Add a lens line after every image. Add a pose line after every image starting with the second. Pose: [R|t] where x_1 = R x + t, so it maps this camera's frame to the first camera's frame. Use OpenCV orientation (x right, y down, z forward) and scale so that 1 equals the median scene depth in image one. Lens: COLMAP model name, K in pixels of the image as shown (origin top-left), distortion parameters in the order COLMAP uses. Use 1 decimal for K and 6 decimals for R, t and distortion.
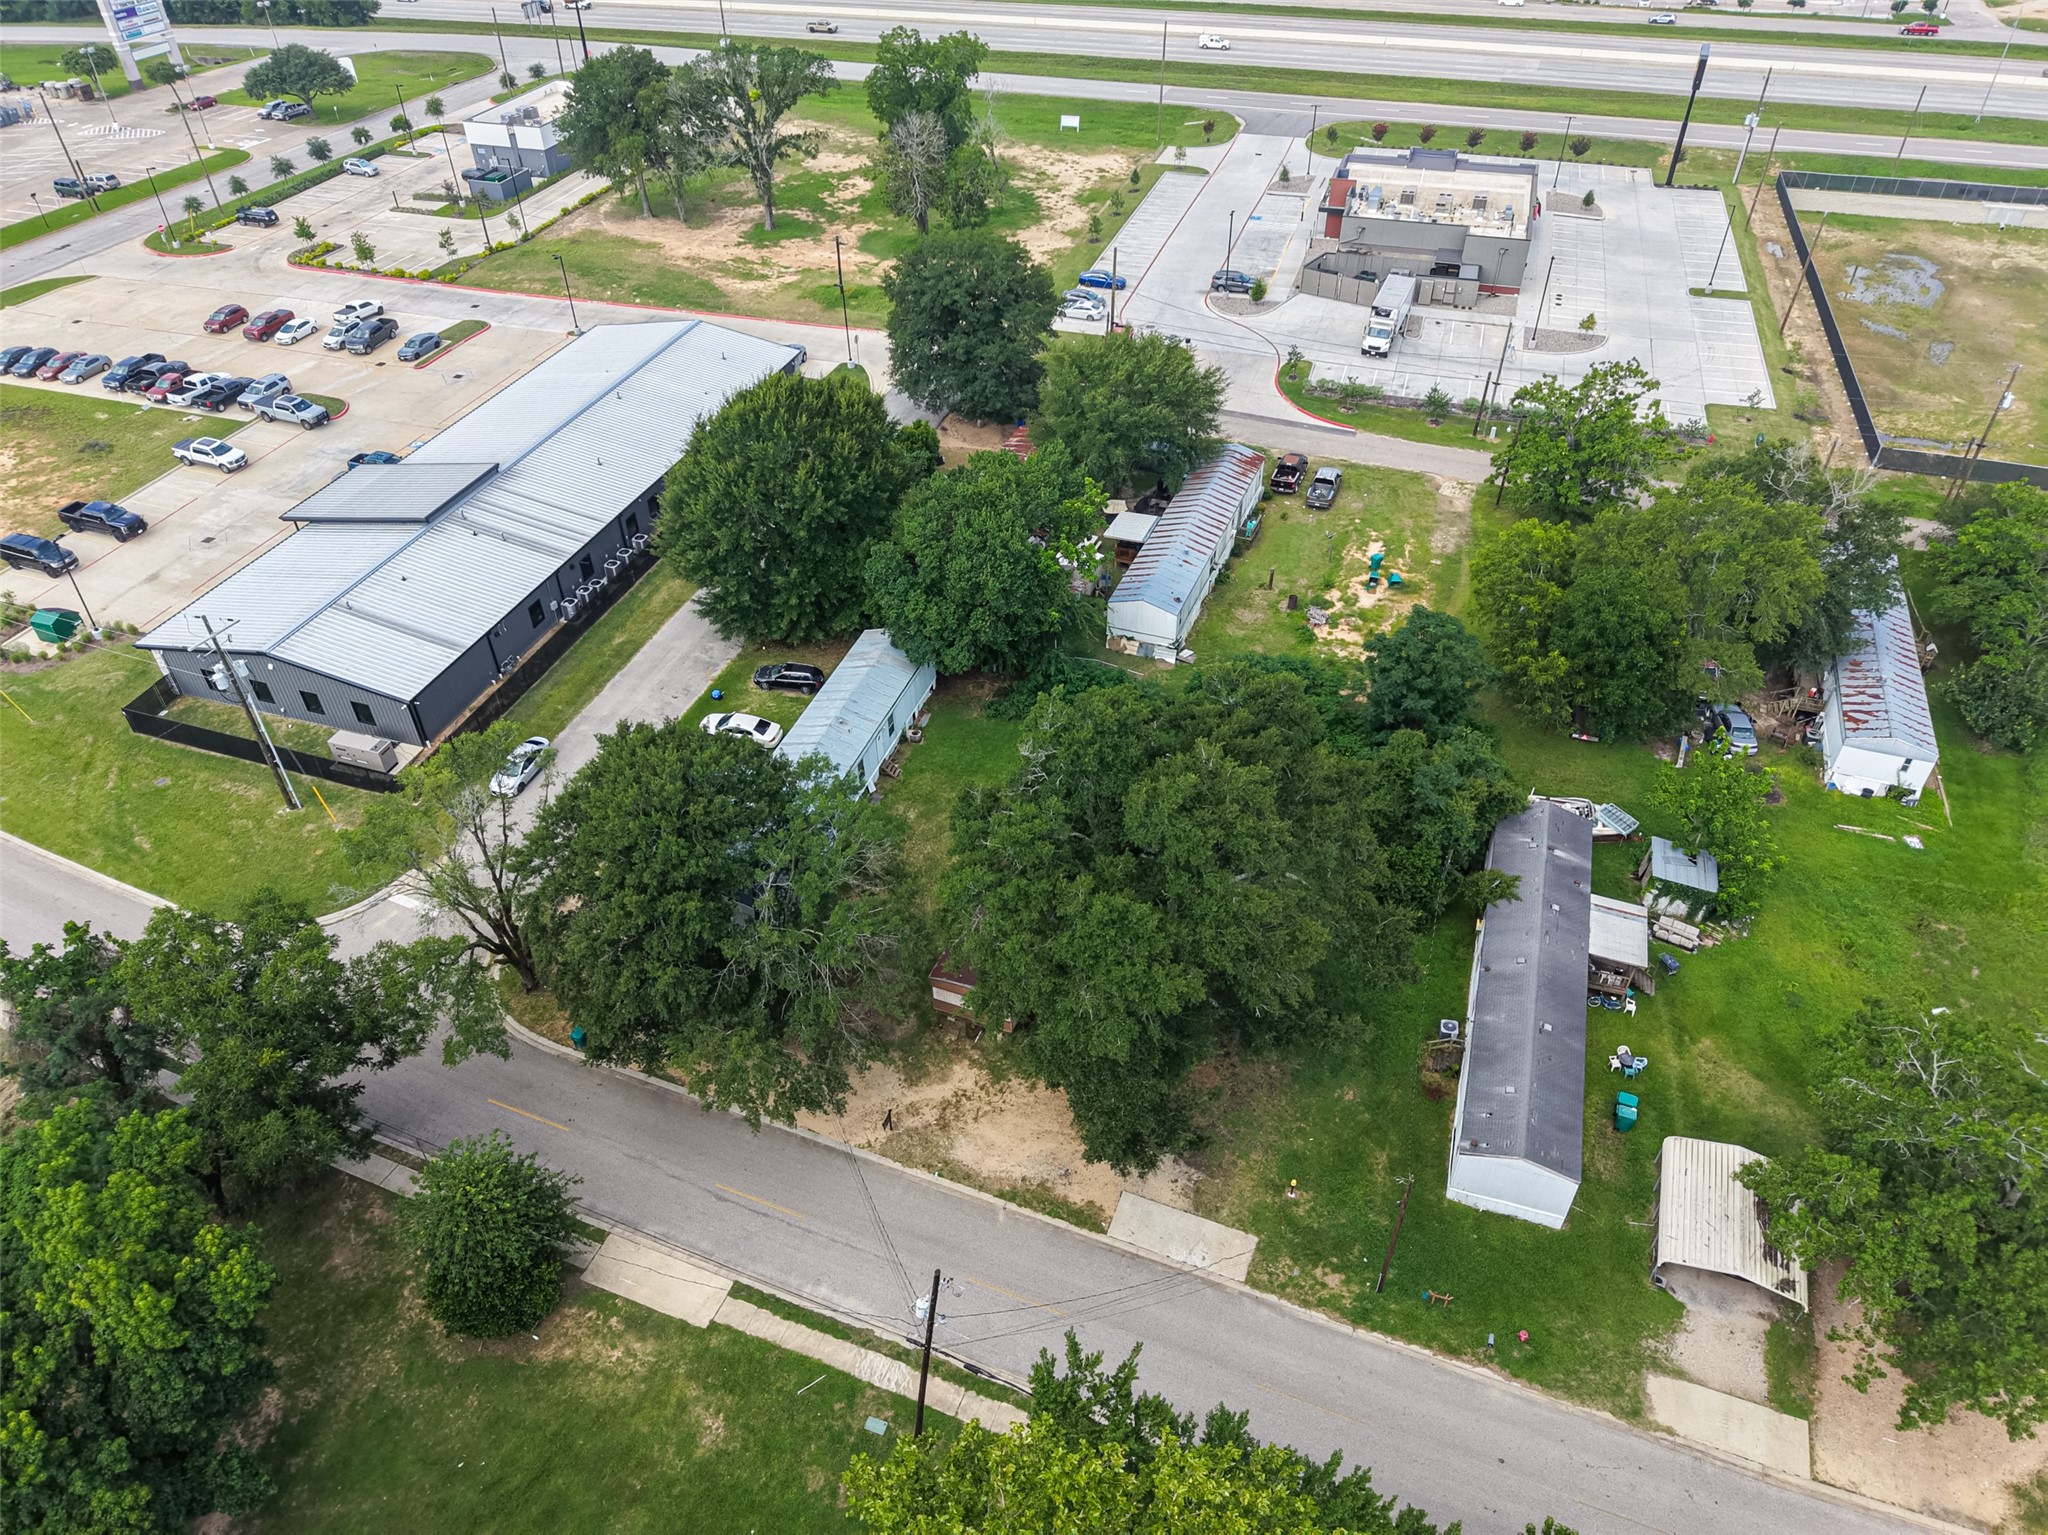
lens RADIAL K [[1369.3, 0, 1024.0], [0, 1369.3, 767.5], [0, 0, 1]] dist [0.014669, -0.011670]
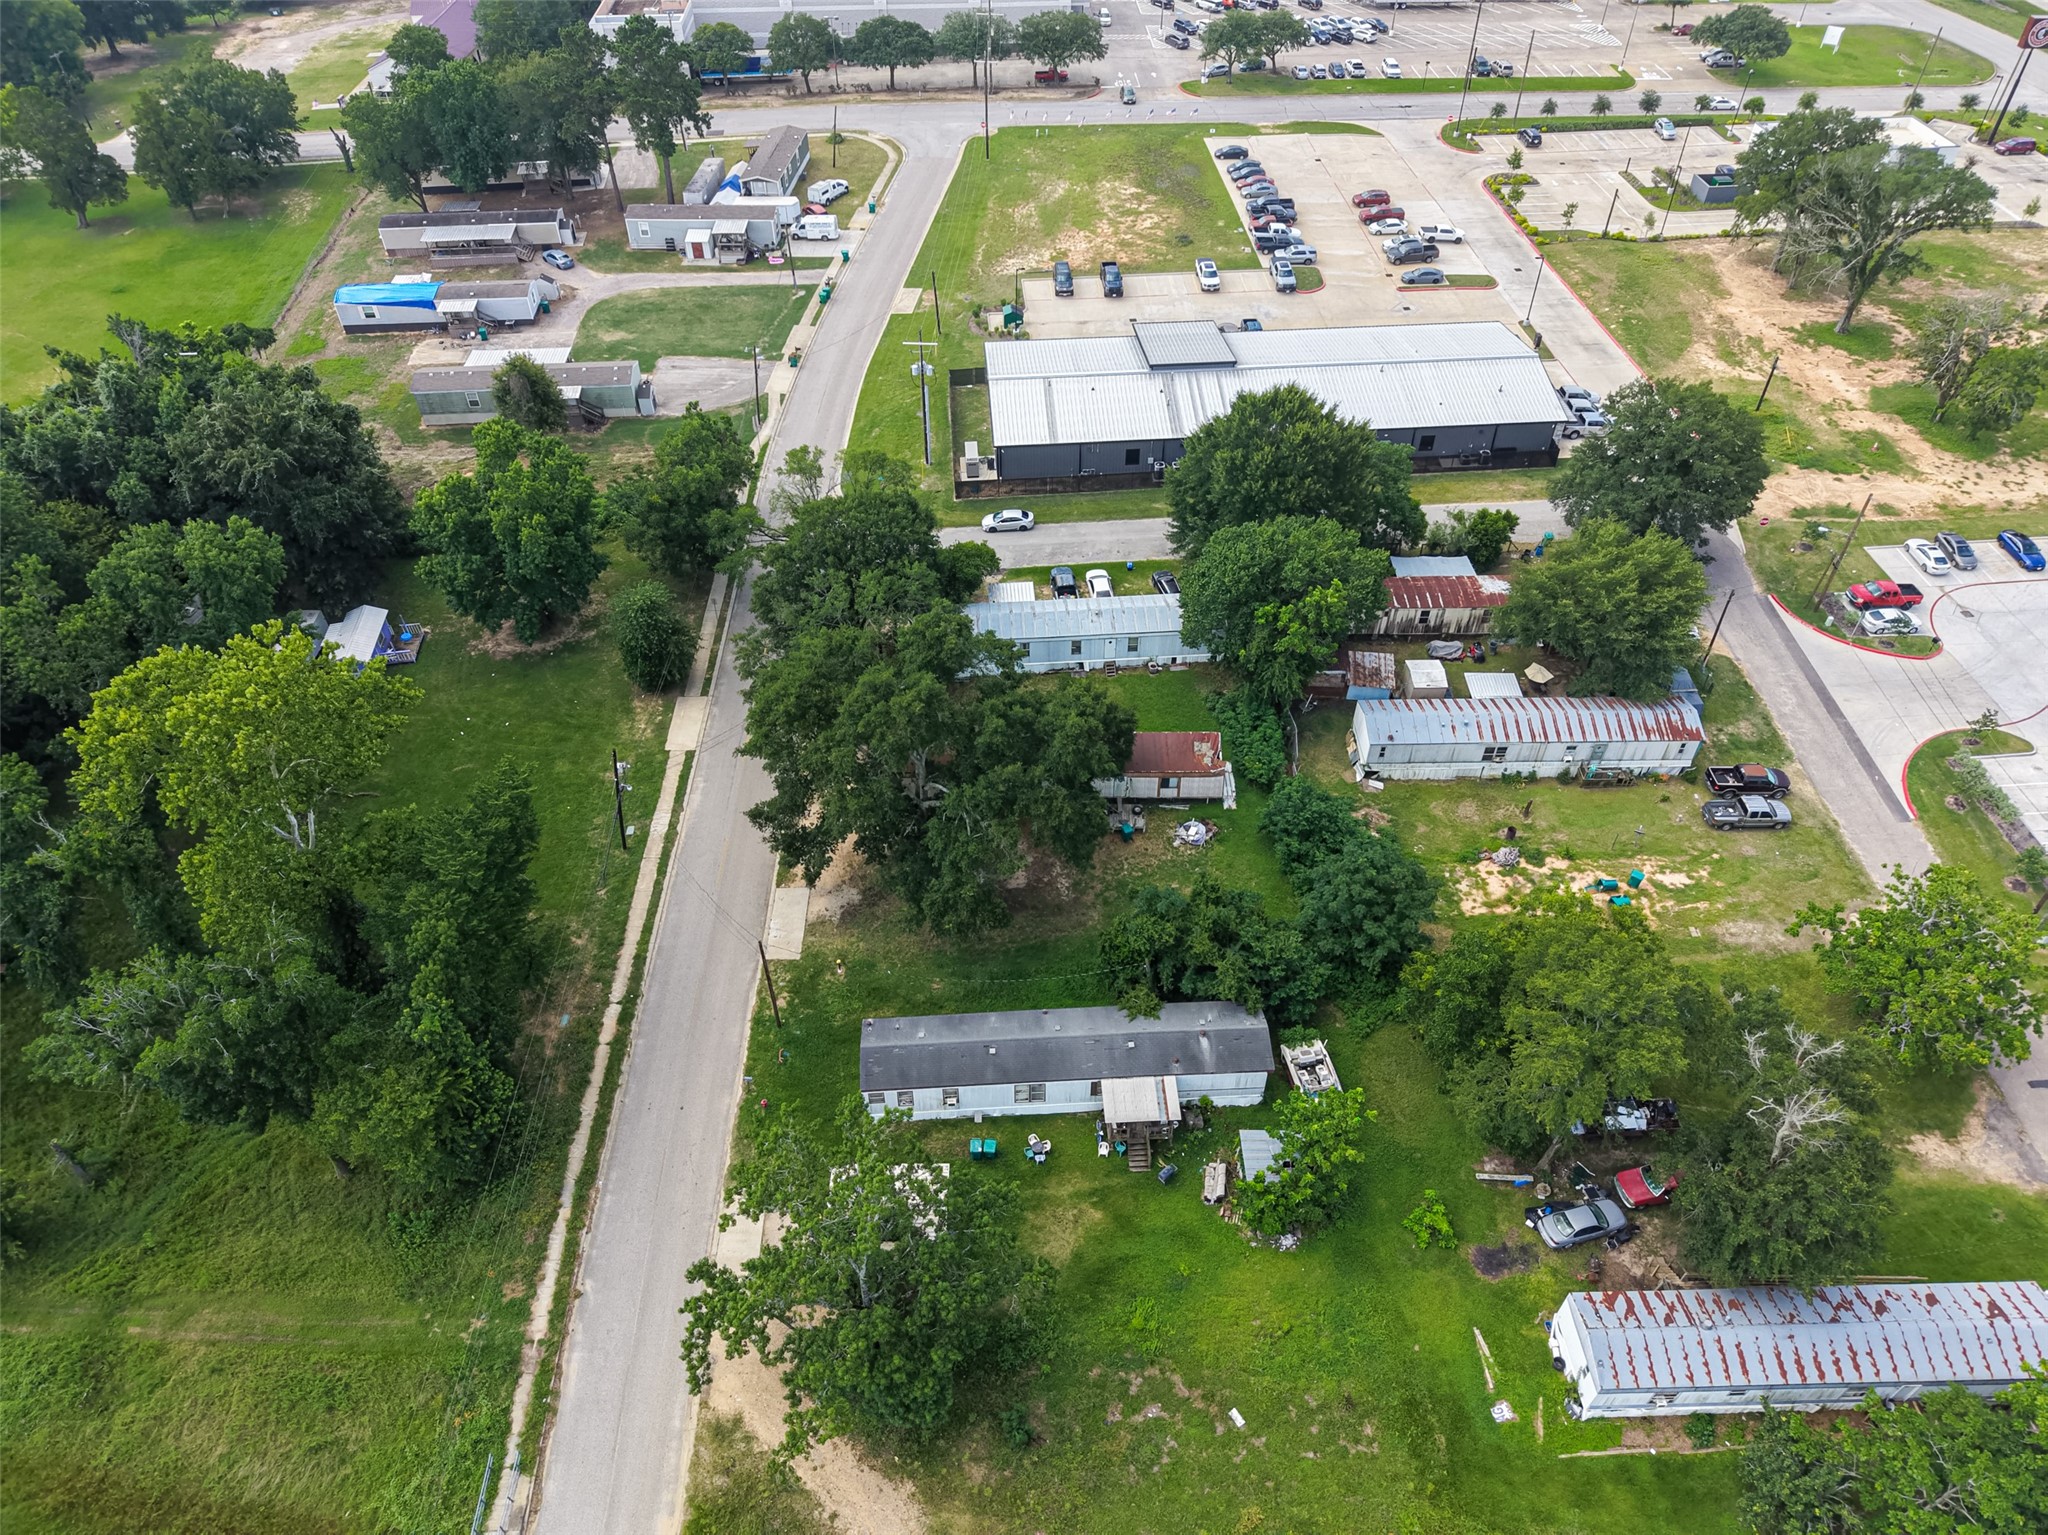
lens RADIAL K [[1372.7, 0, 1026.4], [0, 1372.7, 768.9], [0, 0, 1]] dist [0.005689, -0.002264]
pose [[0.374236, 0.646721, -0.664605, 0.688513], [-0.586667, 0.720147, 0.370419, -0.313779], [0.718170, 0.251278, 0.648915, 0.089050]]
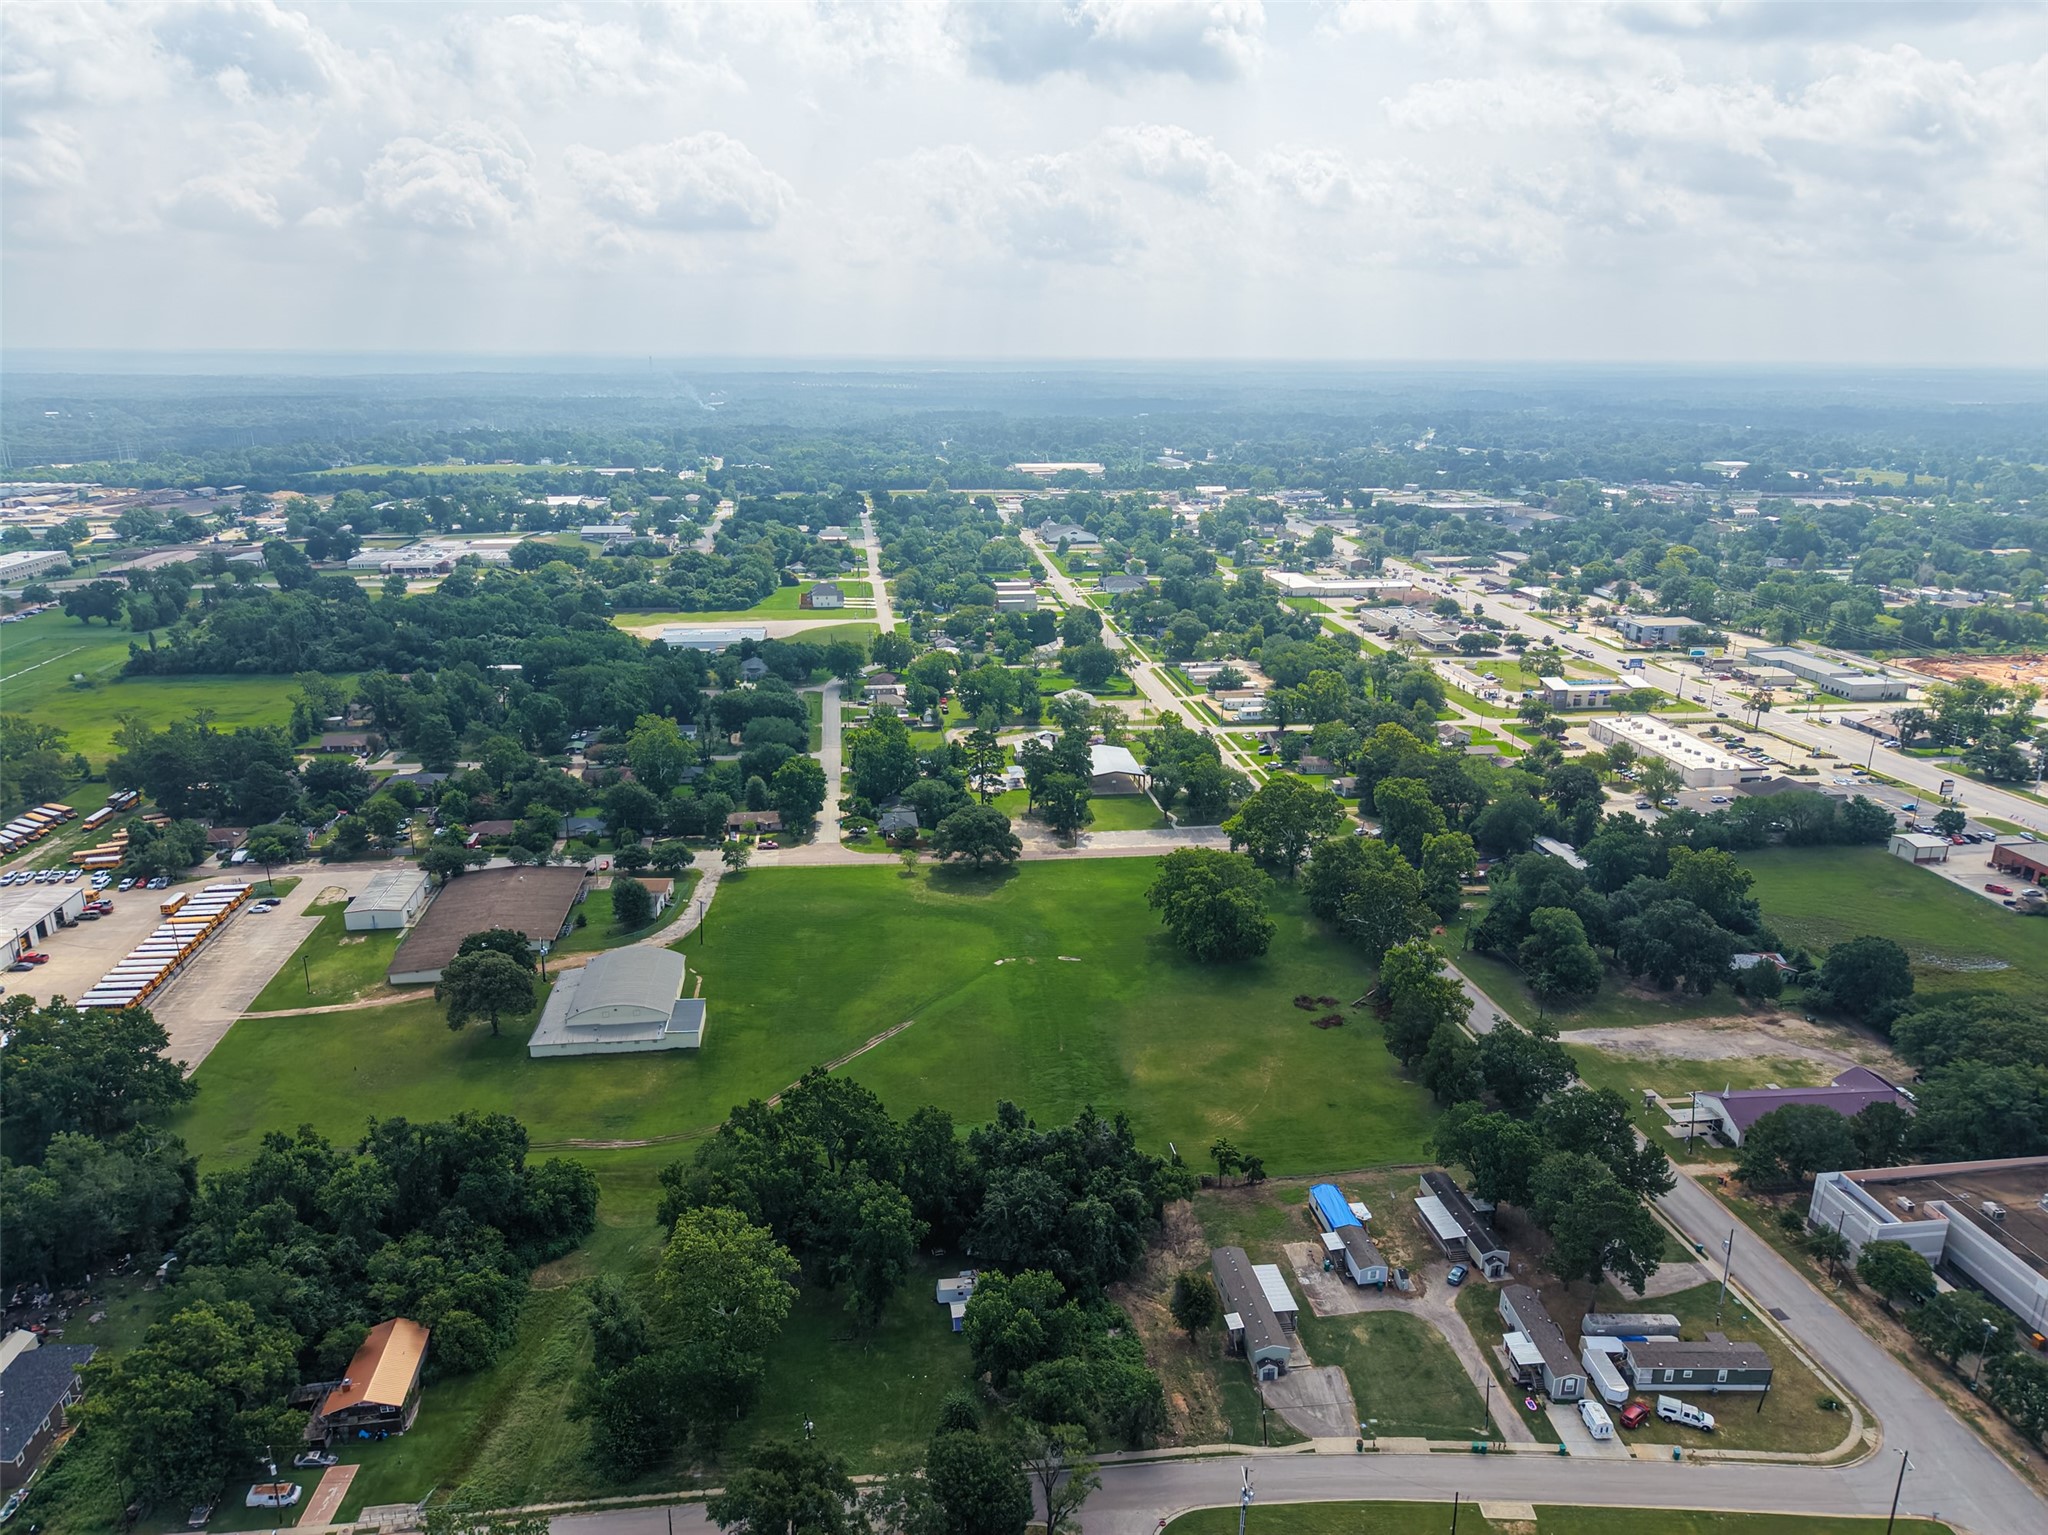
lens RADIAL K [[1369.3, 0, 1024.0], [0, 1369.3, 767.5], [0, 0, 1]] dist [0.014669, -0.011670]
pose [[-0.888900, 0.137641, -0.436934, 0.362221], [-0.290937, 0.567123, 0.770537, -1.668556], [0.353852, 0.812051, -0.464071, 0.718049]]
